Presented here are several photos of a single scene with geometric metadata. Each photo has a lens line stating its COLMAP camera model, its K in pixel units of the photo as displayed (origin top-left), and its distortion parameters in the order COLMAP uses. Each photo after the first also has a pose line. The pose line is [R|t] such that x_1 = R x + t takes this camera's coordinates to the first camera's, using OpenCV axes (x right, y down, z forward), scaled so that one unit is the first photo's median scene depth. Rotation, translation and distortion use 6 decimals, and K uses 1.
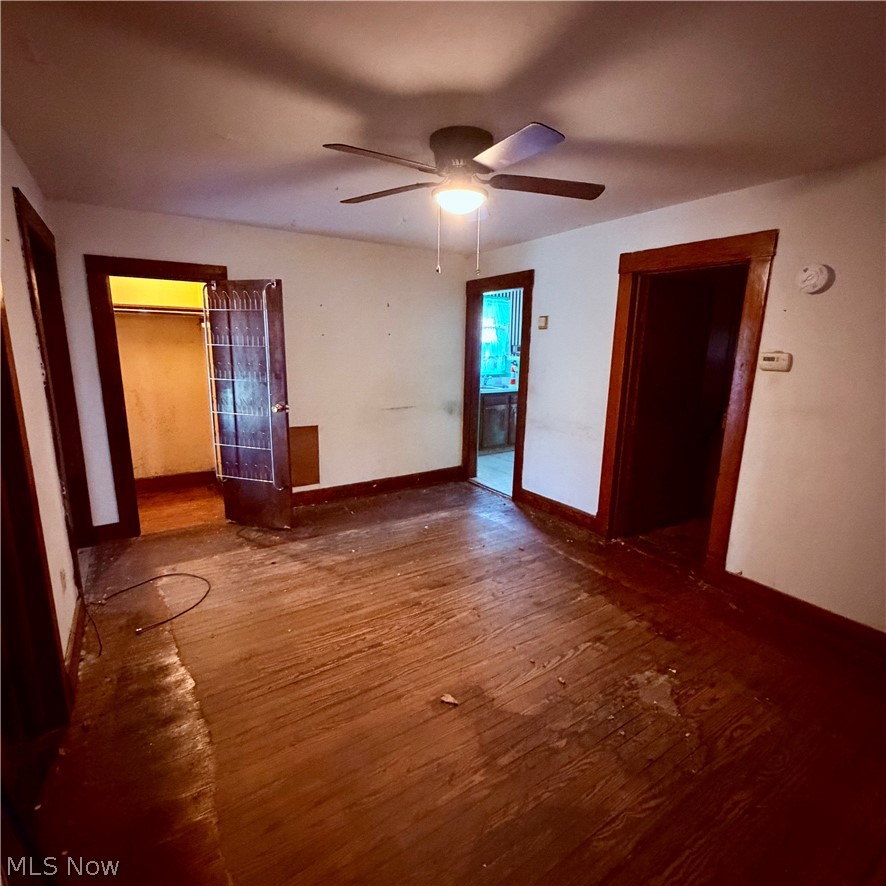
lens RADIAL K [[474.7, 0, 443.0], [0, 474.7, 443.0], [0, 0, 1]] dist [0.001131, 0.000127]
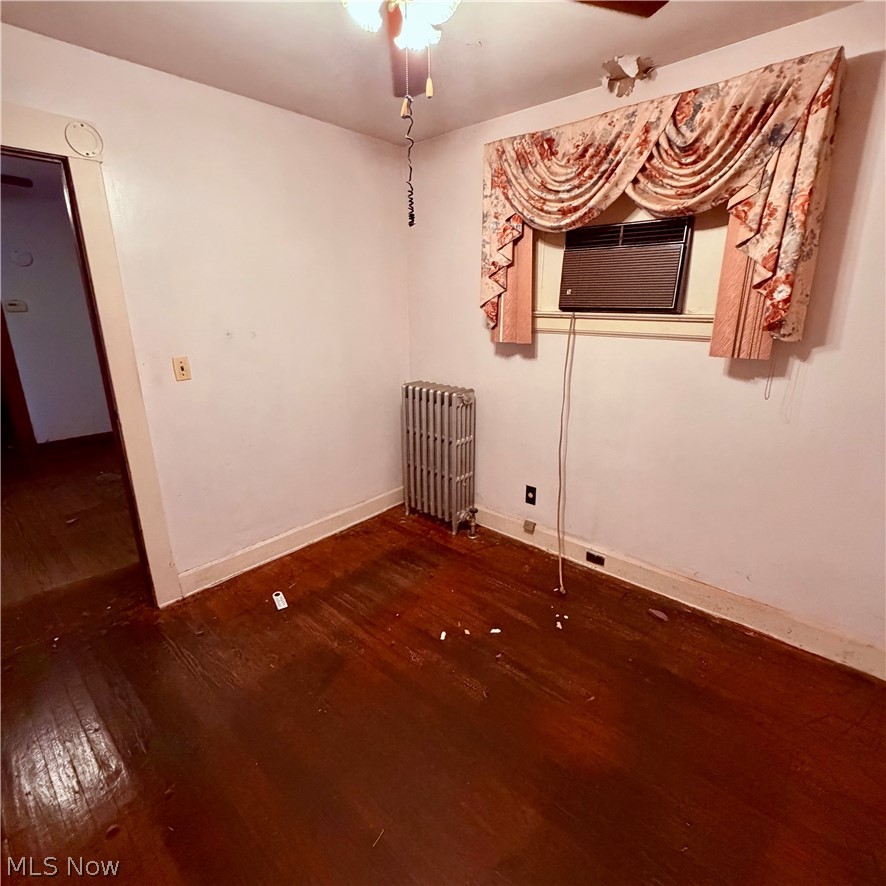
lens RADIAL K [[474.7, 0, 443.0], [0, 474.7, 443.0], [0, 0, 1]] dist [0.001131, 0.000127]
pose [[-0.257183, -0.293841, 0.920606, -1.290498], [0.199390, 0.916016, 0.348078, -0.012742], [-0.945569, 0.273079, -0.176995, 0.009940]]
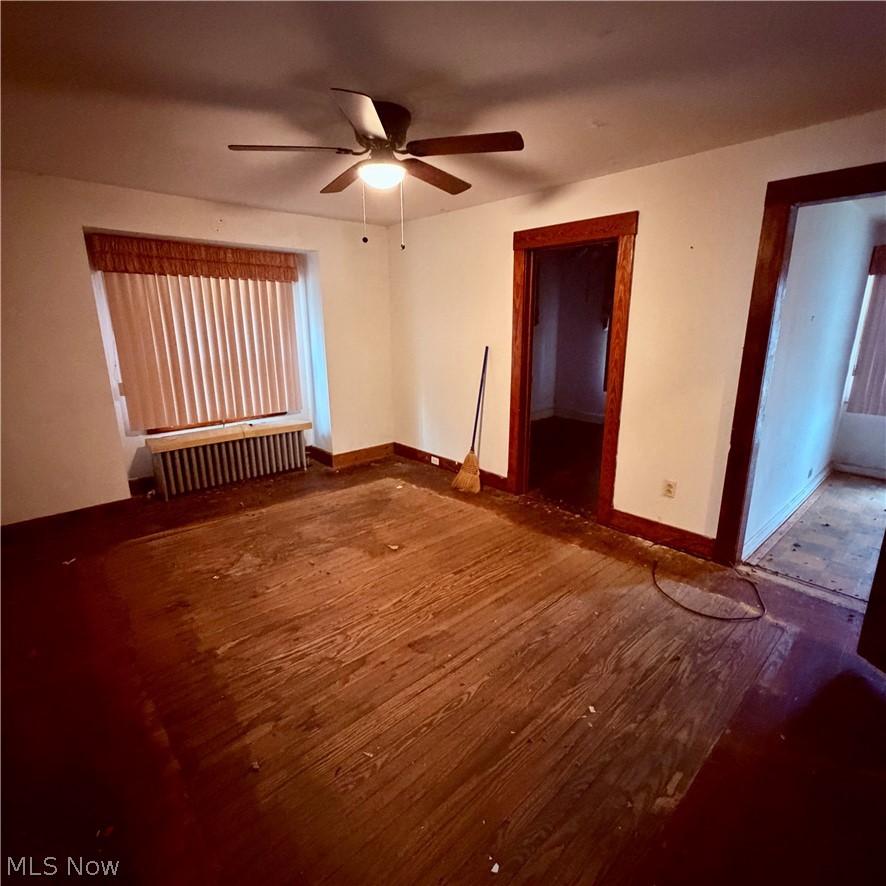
lens RADIAL K [[474.7, 0, 443.0], [0, 474.7, 443.0], [0, 0, 1]] dist [0.001131, 0.000127]
pose [[-0.986920, 0.027710, -0.158809, 0.067086], [-0.045328, 0.897676, 0.438318, -0.340731], [0.154705, 0.439784, -0.884679, 1.680552]]
